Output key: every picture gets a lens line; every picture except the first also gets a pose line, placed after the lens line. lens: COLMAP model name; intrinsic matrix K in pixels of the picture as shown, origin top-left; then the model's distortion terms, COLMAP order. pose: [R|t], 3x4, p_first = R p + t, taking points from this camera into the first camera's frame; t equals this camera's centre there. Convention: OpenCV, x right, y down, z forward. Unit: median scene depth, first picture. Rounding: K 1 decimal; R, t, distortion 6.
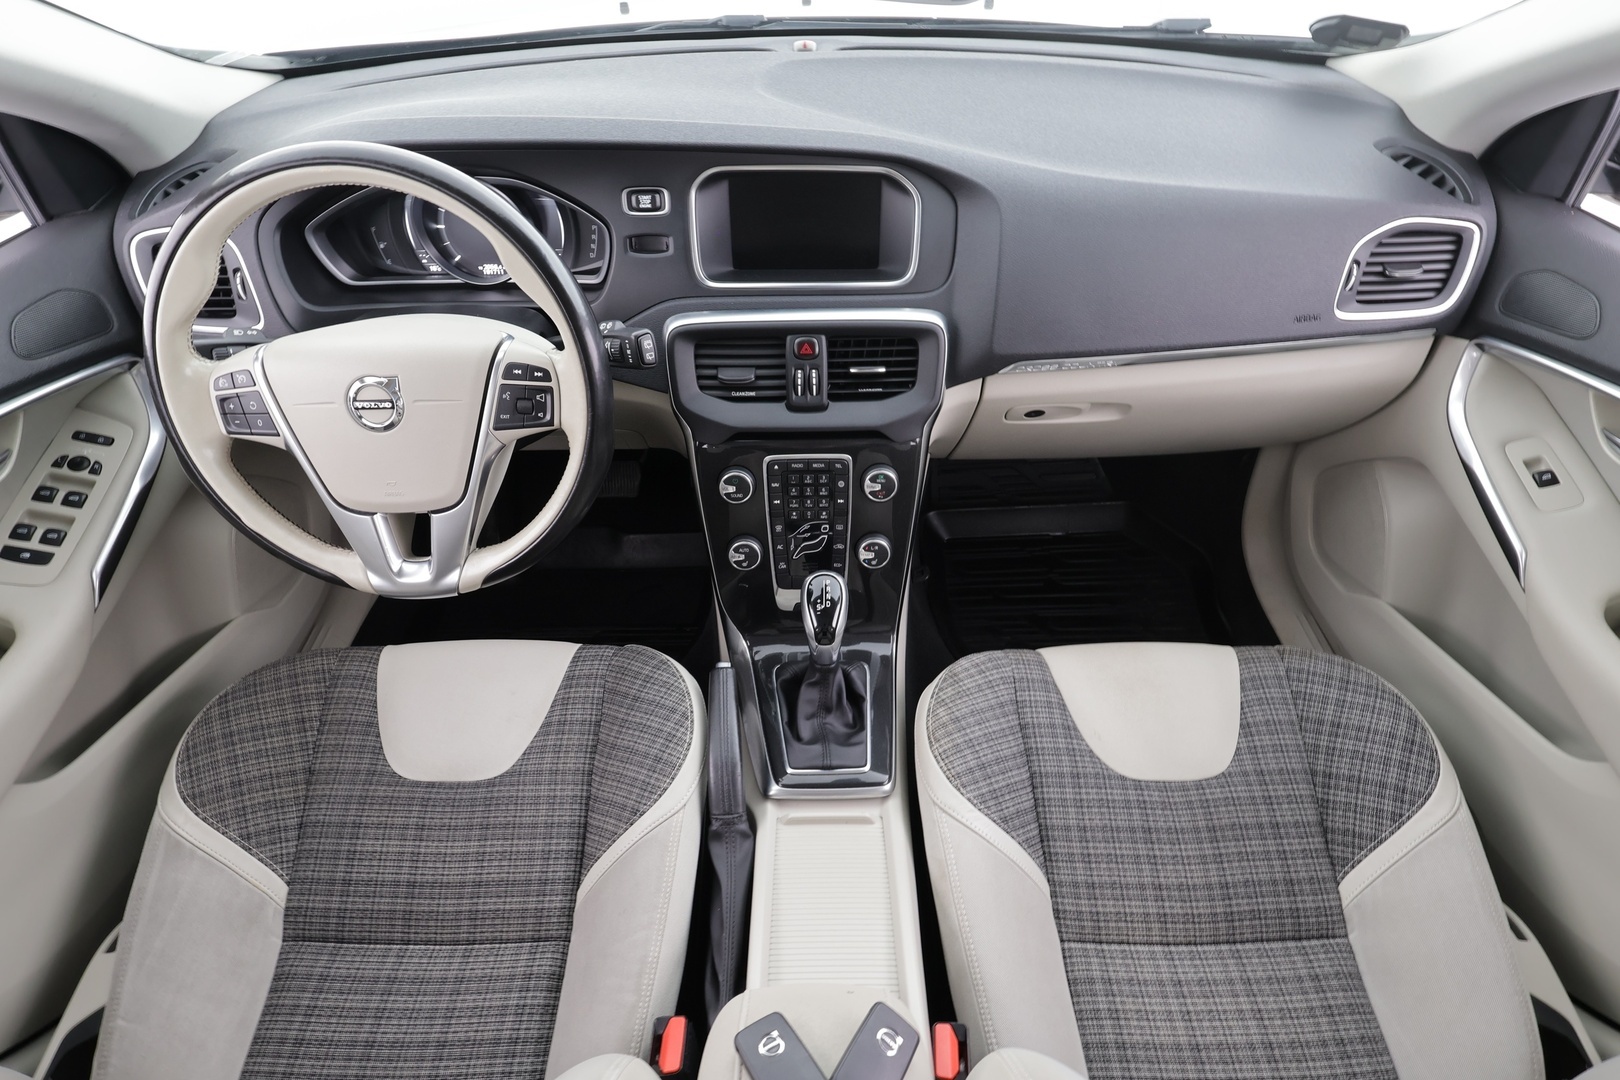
lens RADIAL K [[869.1, 0, 810.0], [0, 869.1, 540.0], [0, 0, 1]] dist [0.001496, 0.000449]
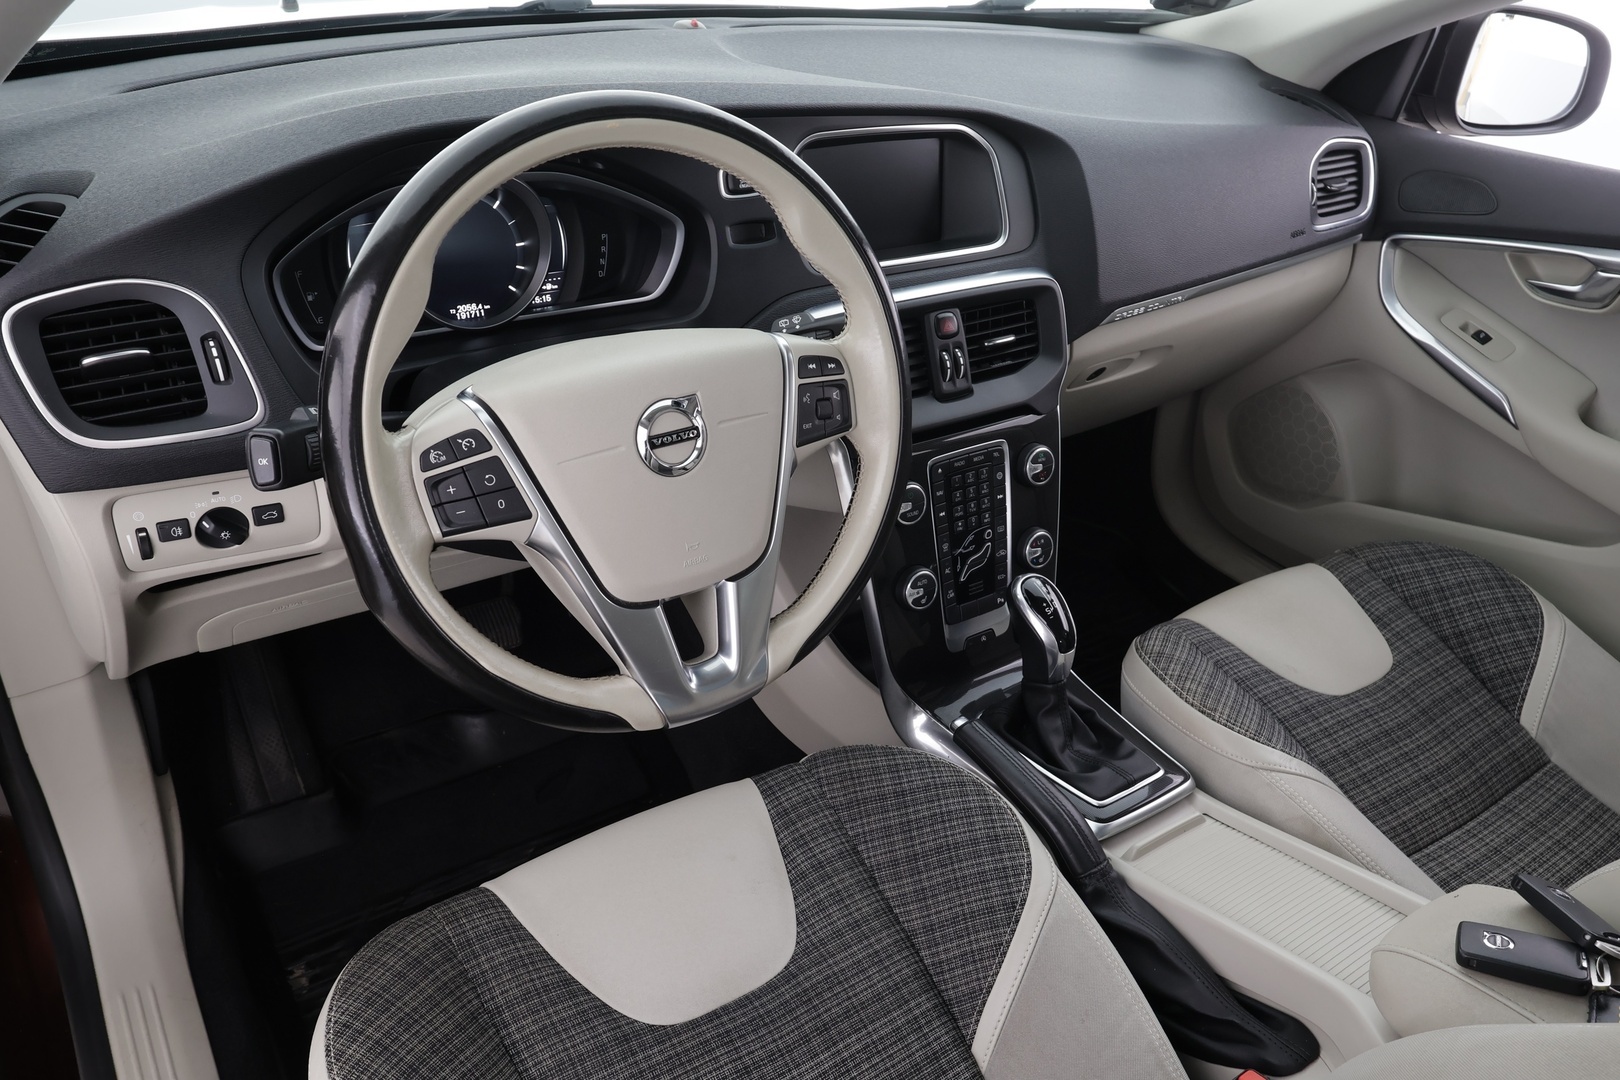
lens RADIAL K [[1198.8, 0, 810.0], [0, 1198.8, 540.0], [0, 0, 1]] dist [0.007169, 0.001388]
pose [[0.830183, -0.232360, 0.506760, -0.762011], [0.314393, 0.945798, -0.081377, 0.034350], [-0.460384, 0.226880, 0.858238, 0.090273]]
